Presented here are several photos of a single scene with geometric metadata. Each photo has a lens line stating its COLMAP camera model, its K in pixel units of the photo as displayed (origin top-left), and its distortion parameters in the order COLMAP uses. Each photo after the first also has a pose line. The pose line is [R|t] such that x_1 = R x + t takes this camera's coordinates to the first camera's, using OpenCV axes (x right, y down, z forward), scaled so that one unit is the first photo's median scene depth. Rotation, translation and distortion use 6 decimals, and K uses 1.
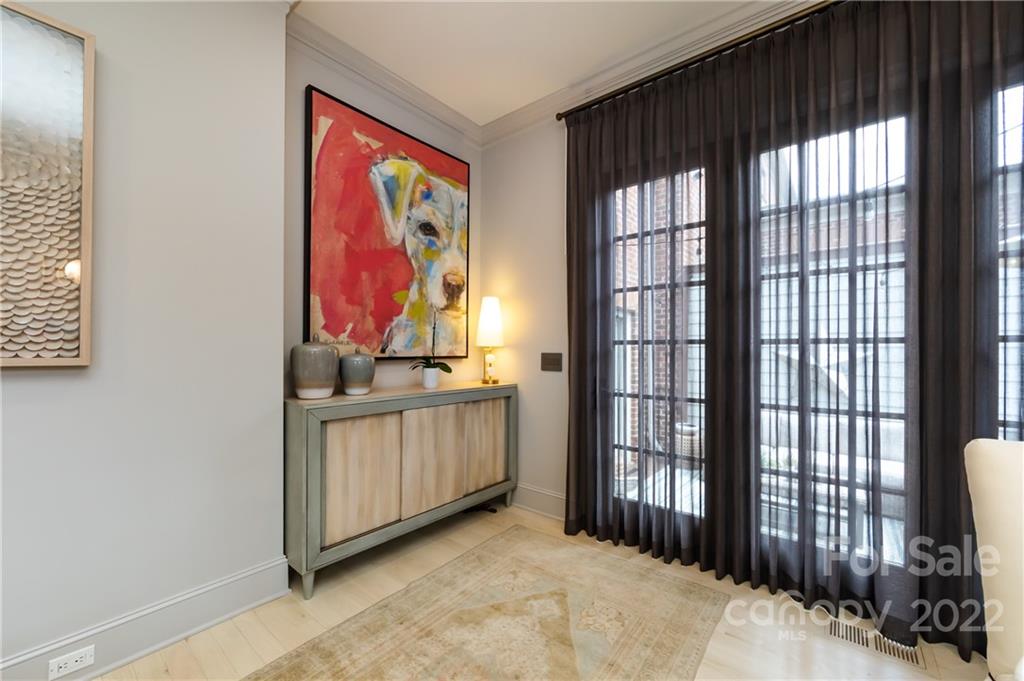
lens RADIAL K [[407.4, 0, 531.1], [0, 407.4, 351.4], [0, 0, 1]] dist [-0.000925, -0.000068]
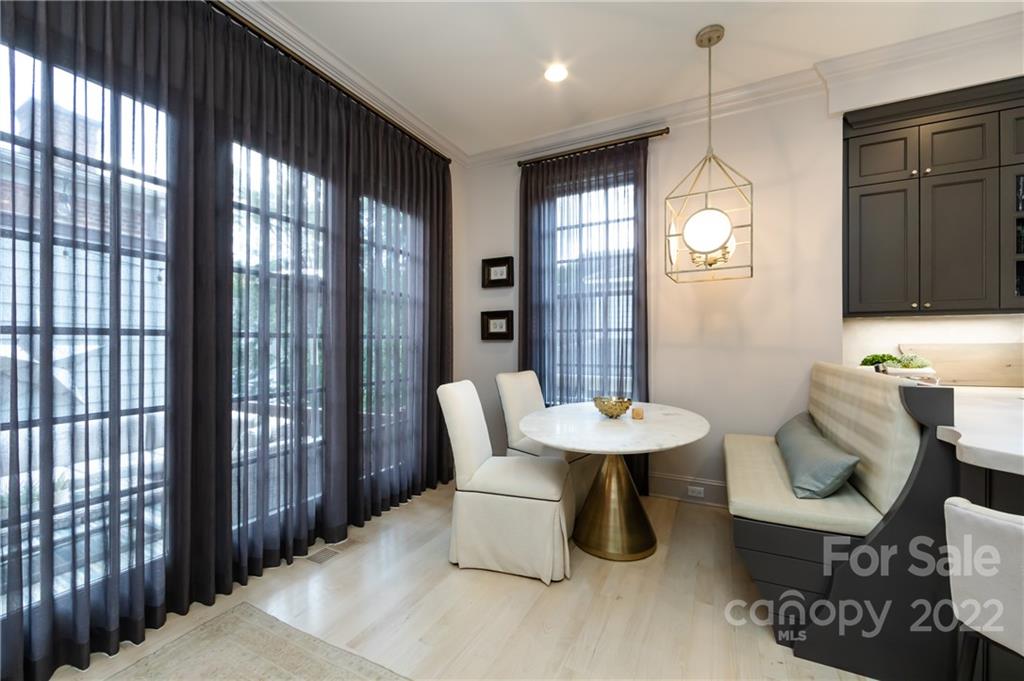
lens RADIAL K [[385.2, 0, 512.0], [0, 385.2, 340.5], [0, 0, 1]] dist [0.000303, -0.000031]
pose [[-0.183779, 0.004563, 0.982957, -0.260984], [0.000781, 0.999990, -0.004496, -0.002851], [-0.982967, -0.000059, -0.183781, 0.282194]]
